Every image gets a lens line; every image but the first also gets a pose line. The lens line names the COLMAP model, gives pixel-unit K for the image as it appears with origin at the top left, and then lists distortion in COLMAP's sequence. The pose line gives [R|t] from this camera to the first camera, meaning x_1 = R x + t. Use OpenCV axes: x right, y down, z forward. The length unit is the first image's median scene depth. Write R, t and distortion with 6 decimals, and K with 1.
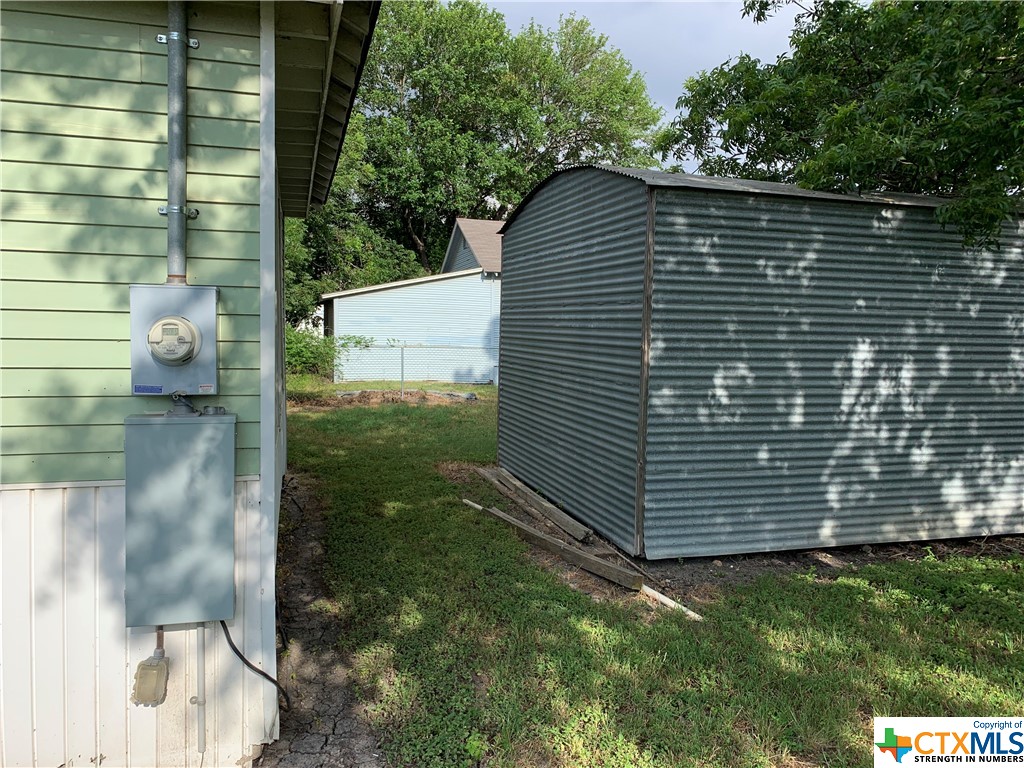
lens RADIAL K [[767.7, 0, 512.0], [0, 767.7, 384.0], [0, 0, 1]] dist [0.097626, -0.143408]
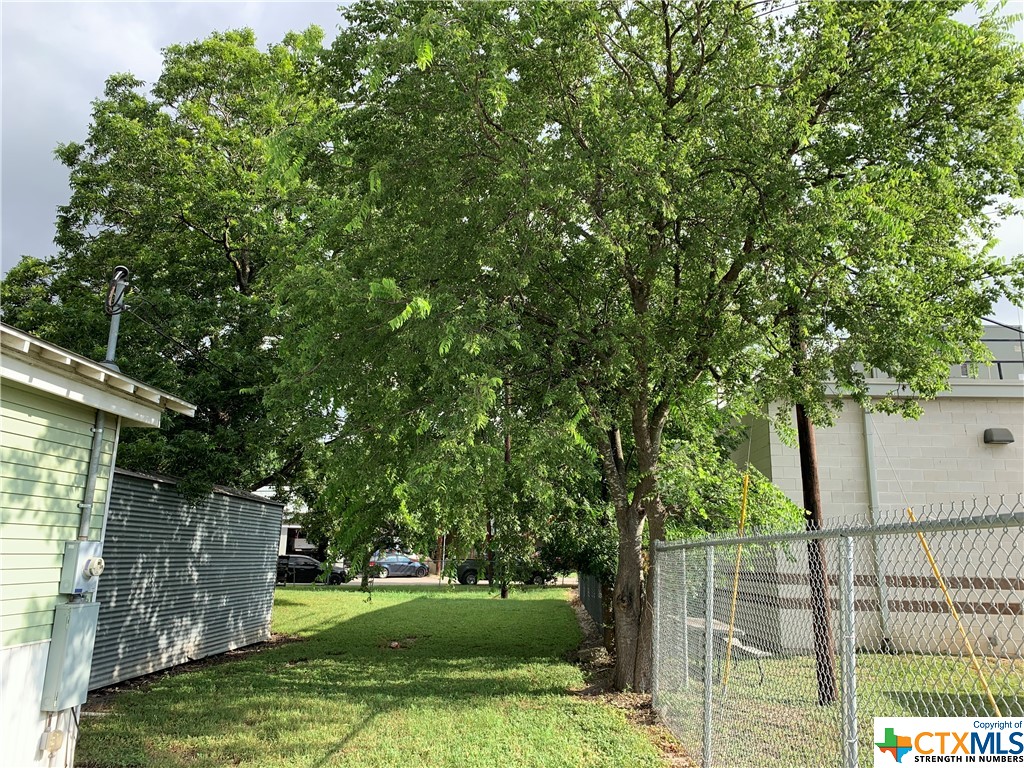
lens RADIAL K [[767.7, 0, 512.0], [0, 767.7, 384.0], [0, 0, 1]] dist [0.097626, -0.143408]
pose [[0.318740, 0.194224, 0.927729, -1.008202], [0.046194, 0.974434, -0.219873, -0.008896], [-0.946716, 0.112938, 0.301619, -0.386680]]
